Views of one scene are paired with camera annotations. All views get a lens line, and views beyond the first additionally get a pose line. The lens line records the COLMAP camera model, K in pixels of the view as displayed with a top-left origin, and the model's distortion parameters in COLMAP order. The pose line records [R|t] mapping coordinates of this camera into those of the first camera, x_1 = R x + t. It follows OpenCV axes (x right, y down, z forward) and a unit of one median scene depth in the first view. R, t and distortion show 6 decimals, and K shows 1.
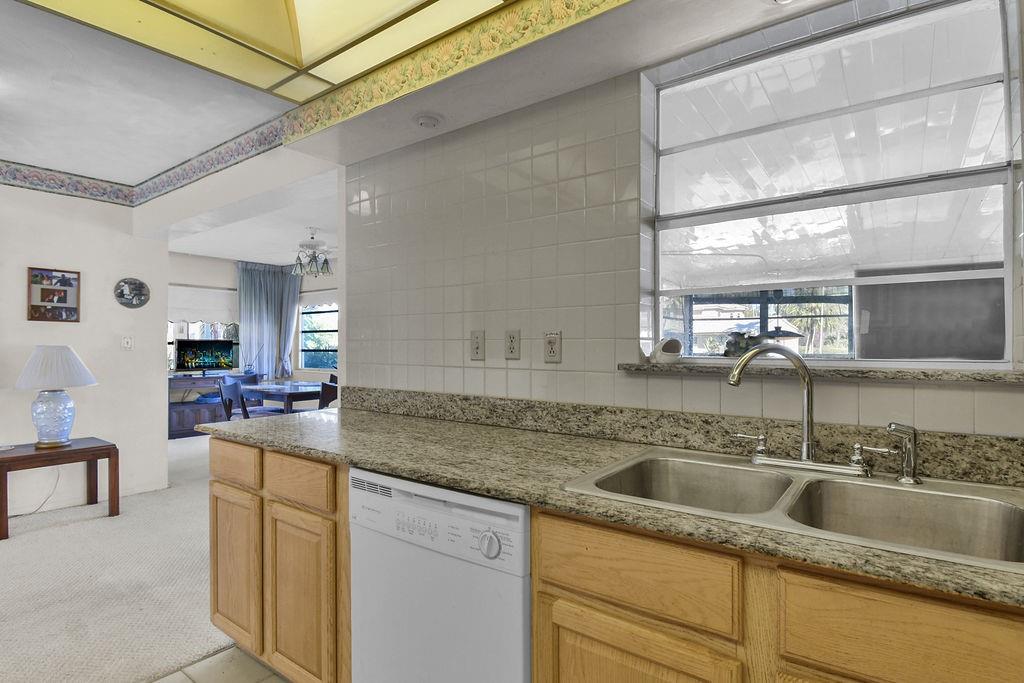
lens RADIAL K [[515.2, 0, 512.0], [0, 515.2, 341.5], [0, 0, 1]] dist [0.000294, -0.000043]
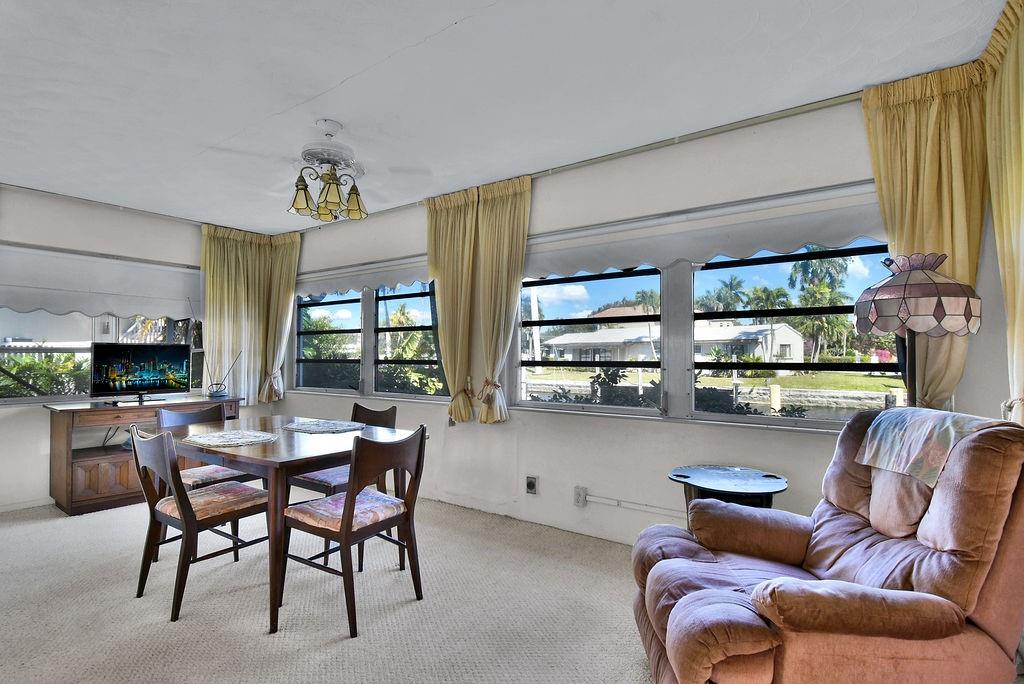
lens RADIAL K [[485.2, 0, 512.0], [0, 485.2, 342.0], [0, 0, 1]] dist [0.000843, -0.018084]
pose [[0.999276, 0.001878, 0.037999, -0.173893], [-0.001231, 0.999854, -0.017053, 0.003321], [-0.038026, 0.016994, 0.999132, 0.400790]]
